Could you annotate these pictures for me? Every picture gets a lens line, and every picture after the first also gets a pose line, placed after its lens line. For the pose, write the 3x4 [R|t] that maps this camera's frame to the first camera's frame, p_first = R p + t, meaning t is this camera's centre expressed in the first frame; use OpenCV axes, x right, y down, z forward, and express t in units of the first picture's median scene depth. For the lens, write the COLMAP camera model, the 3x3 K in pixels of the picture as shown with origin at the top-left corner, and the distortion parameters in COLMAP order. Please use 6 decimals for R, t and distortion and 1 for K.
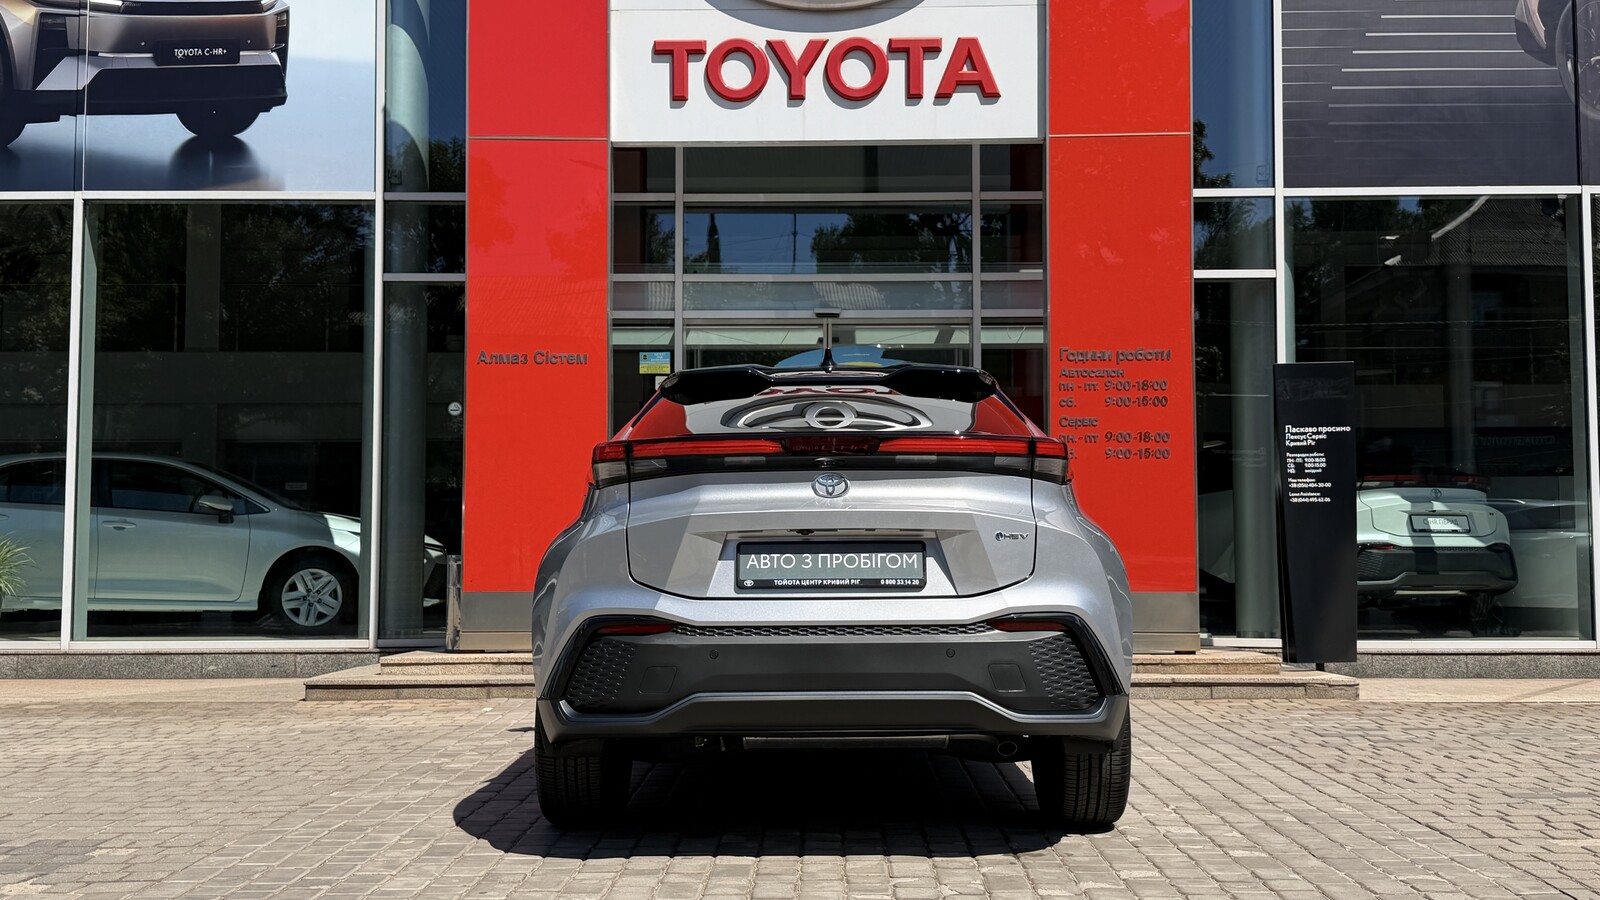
lens RADIAL K [[1569.7, 0, 806.9], [0, 1569.7, 456.8], [0, 0, 1]] dist [0.164285, -0.349906]
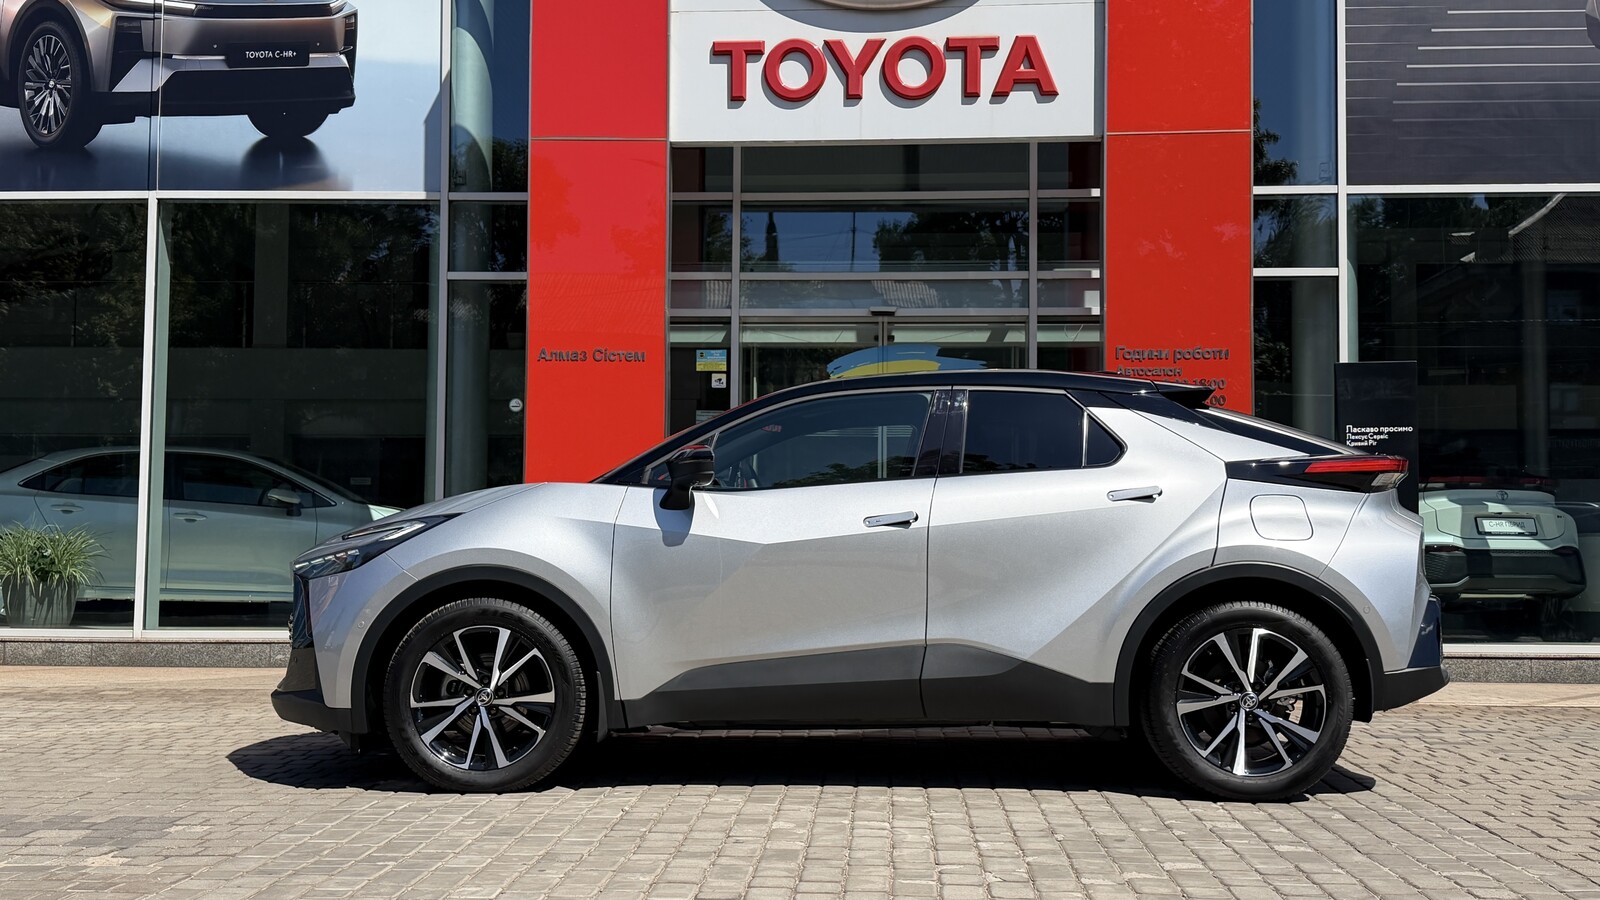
lens RADIAL K [[1580.3, 0, 794.8], [0, 1580.3, 456.9], [0, 0, 1]] dist [0.174920, -0.374815]
pose [[0.999000, 0.006017, -0.044299, 0.002450], [-0.005974, 0.999982, 0.001120, 0.000837], [0.044305, -0.000854, 0.999018, -0.014279]]
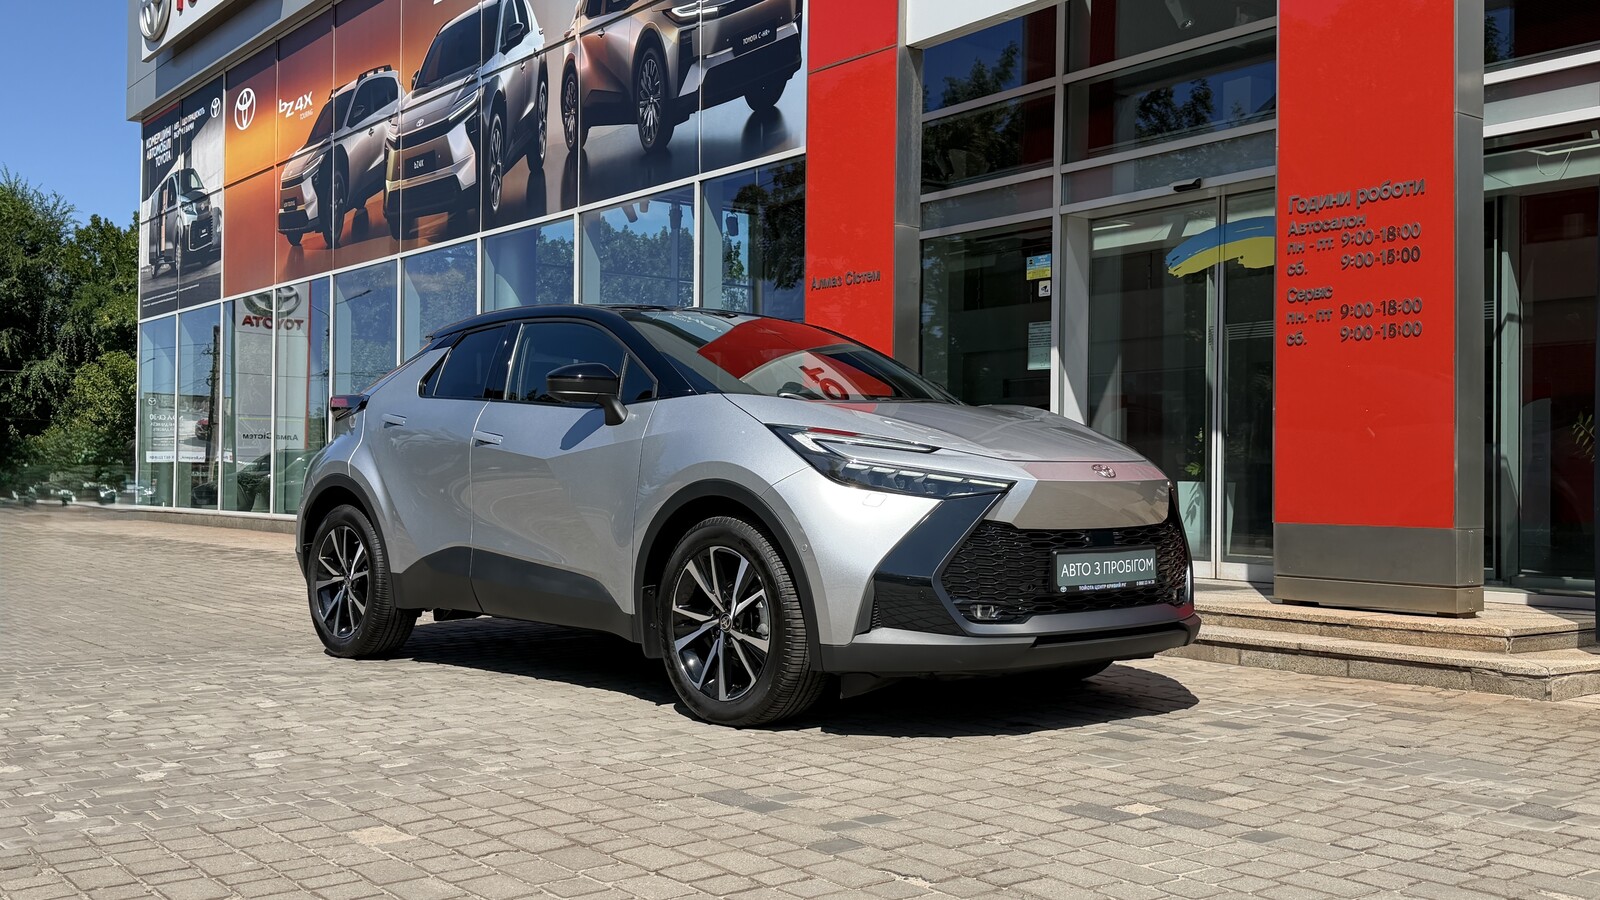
lens RADIAL K [[1566.0, 0, 781.6], [0, 1566.0, 454.1], [0, 0, 1]] dist [0.160170, -0.341094]
pose [[0.612100, -0.007325, -0.790747, 0.591968], [0.043429, 0.998759, 0.024366, 0.022960], [0.789587, -0.049256, 0.611659, 0.336098]]
